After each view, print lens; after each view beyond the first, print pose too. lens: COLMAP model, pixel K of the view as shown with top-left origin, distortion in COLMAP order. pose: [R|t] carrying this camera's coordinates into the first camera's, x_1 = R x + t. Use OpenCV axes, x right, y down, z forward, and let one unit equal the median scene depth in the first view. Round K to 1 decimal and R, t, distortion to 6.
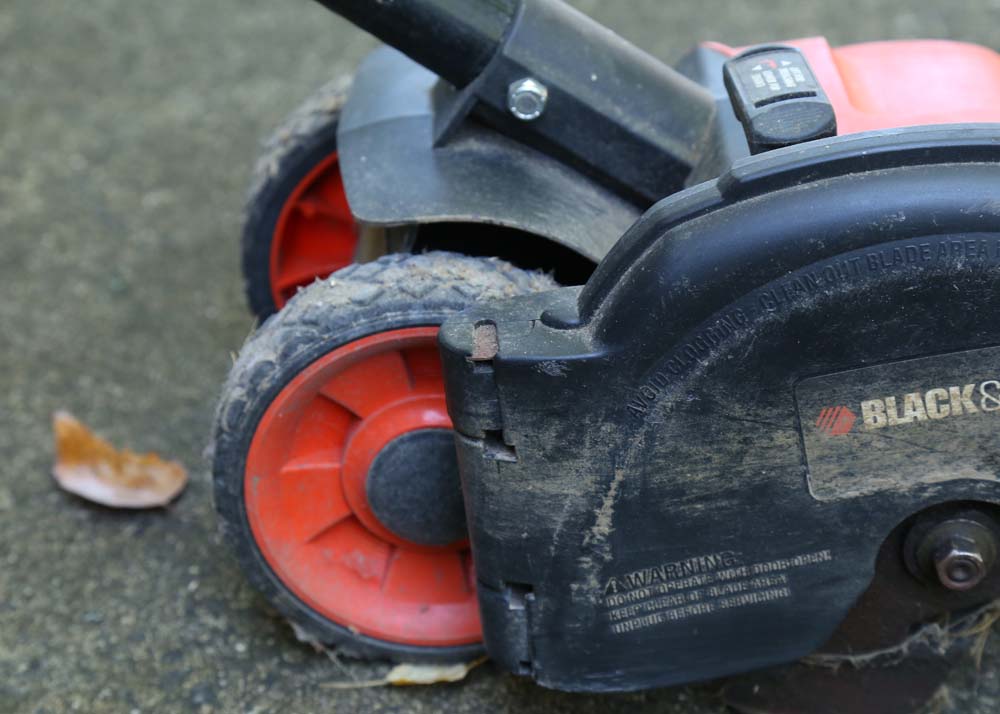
lens RADIAL K [[2750.2, 0, 500.0], [0, 2750.2, 357.0], [0, 0, 1]] dist [0.398642, 0.438650]
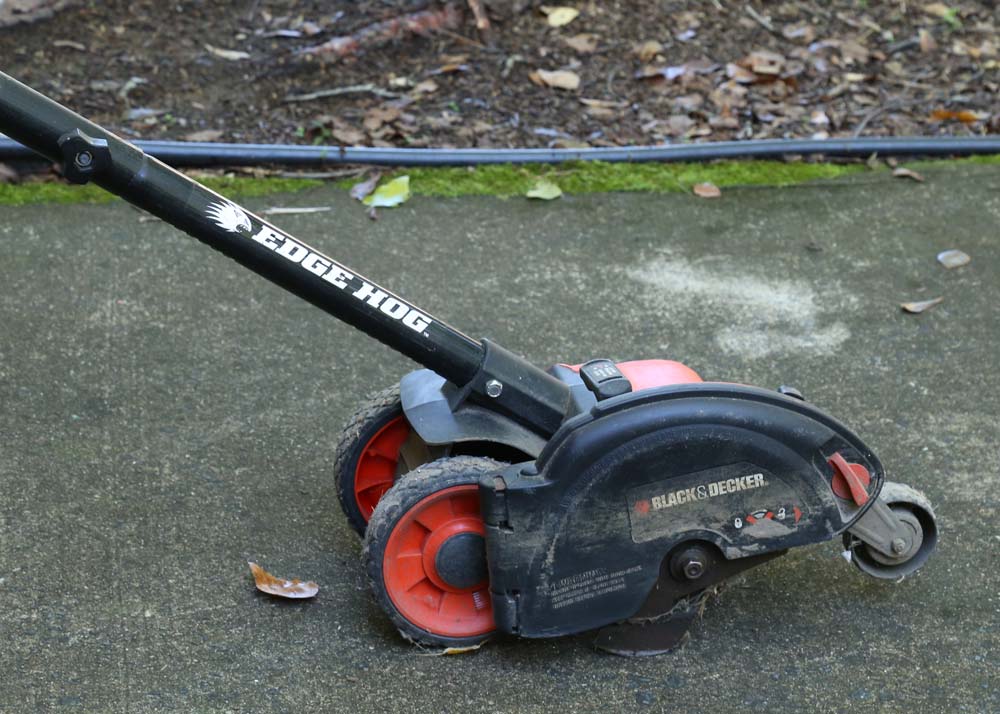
lens RADIAL K [[3733.0, 0, 626.5], [0, 3733.0, 427.8], [0, 0, 1]] dist [0.575956, 0.346769]
pose [[0.978922, -0.056635, 0.196223, -0.517076], [0.080241, 0.990176, -0.114514, 0.318491], [-0.187810, 0.127845, 0.973850, -2.145399]]
